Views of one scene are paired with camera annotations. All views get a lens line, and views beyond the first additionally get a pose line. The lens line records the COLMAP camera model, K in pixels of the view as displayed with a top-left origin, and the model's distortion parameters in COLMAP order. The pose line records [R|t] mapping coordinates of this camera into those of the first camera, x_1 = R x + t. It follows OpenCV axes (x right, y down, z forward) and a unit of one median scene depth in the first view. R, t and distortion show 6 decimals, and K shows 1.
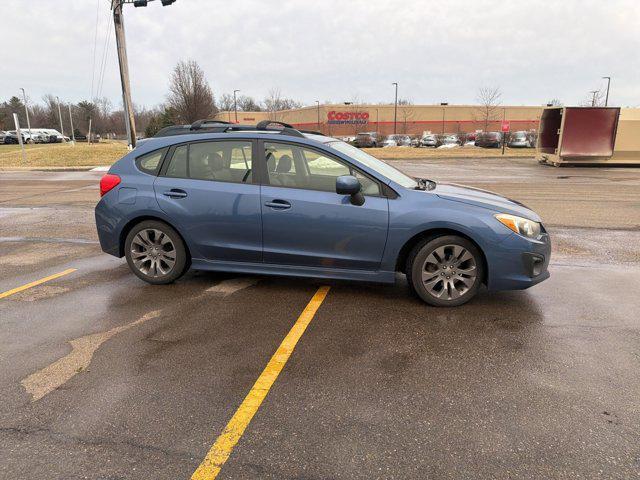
lens RADIAL K [[449.6, 0, 320.5], [0, 449.6, 244.6], [0, 0, 1]] dist [0.072755, -0.102583]
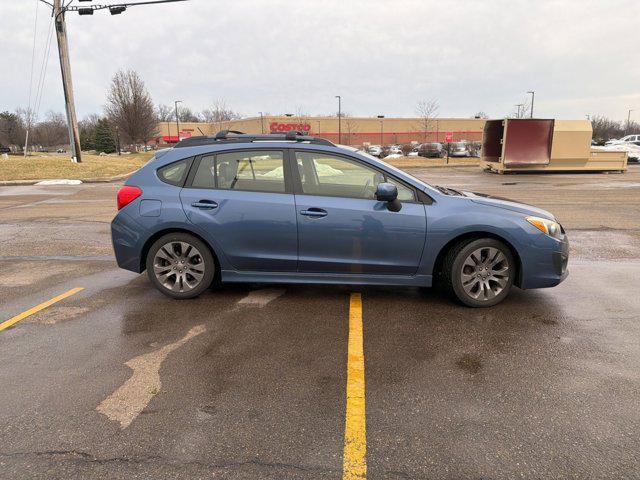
lens RADIAL K [[449.4, 0, 320.0], [0, 449.4, 240.0], [0, 0, 1]] dist [0.068849, -0.091479]
pose [[0.991402, -0.031497, 0.127004, -0.190740], [0.035666, 0.998892, -0.030688, 0.002036], [-0.125896, 0.034954, 0.991427, 0.009940]]
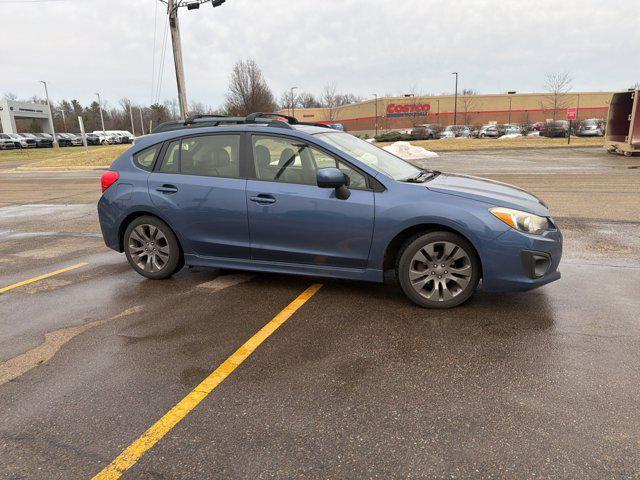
lens RADIAL K [[449.6, 0, 320.5], [0, 449.6, 244.6], [0, 0, 1]] dist [0.072755, -0.102583]
pose [[0.990964, 0.005595, -0.134010, 0.143358], [-0.004250, 0.999938, 0.010315, -0.001387], [0.134060, -0.009653, 0.990926, 0.050335]]
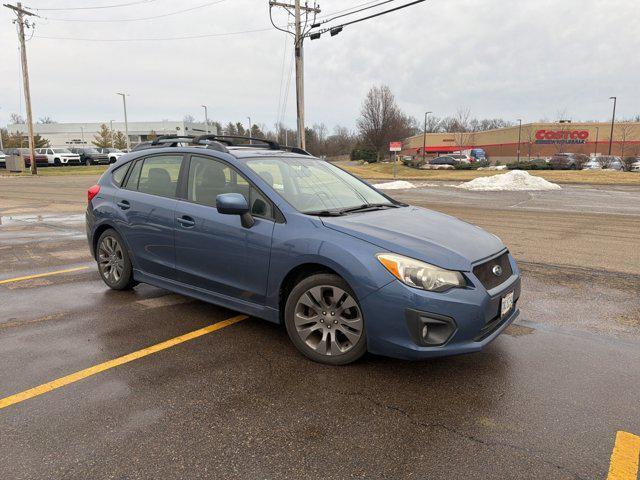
lens RADIAL K [[449.4, 0, 320.0], [0, 449.4, 240.0], [0, 0, 1]] dist [0.068849, -0.091479]
pose [[0.904423, 0.083381, -0.418410, 0.507542], [-0.106322, 0.993824, -0.031774, -0.044438], [0.413176, 0.073223, 0.907702, 0.232649]]
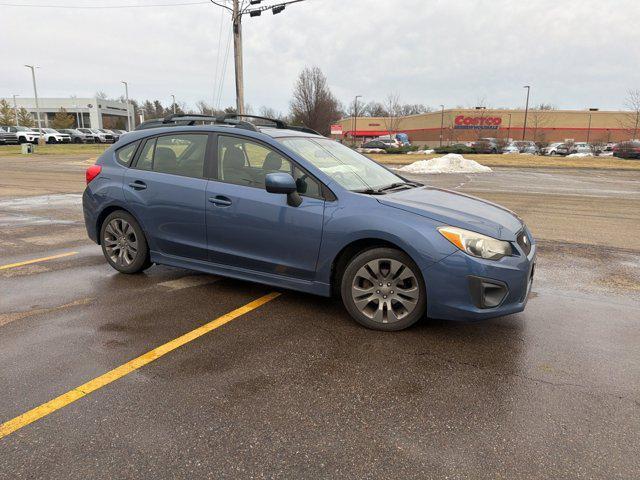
lens RADIAL K [[449.6, 0, 320.5], [0, 449.6, 244.6], [0, 0, 1]] dist [0.072755, -0.102583]
pose [[0.961563, 0.079149, -0.262930, 0.330591], [-0.082263, 0.996610, -0.000839, -0.012569], [0.261972, 0.022436, 0.964815, 0.127776]]
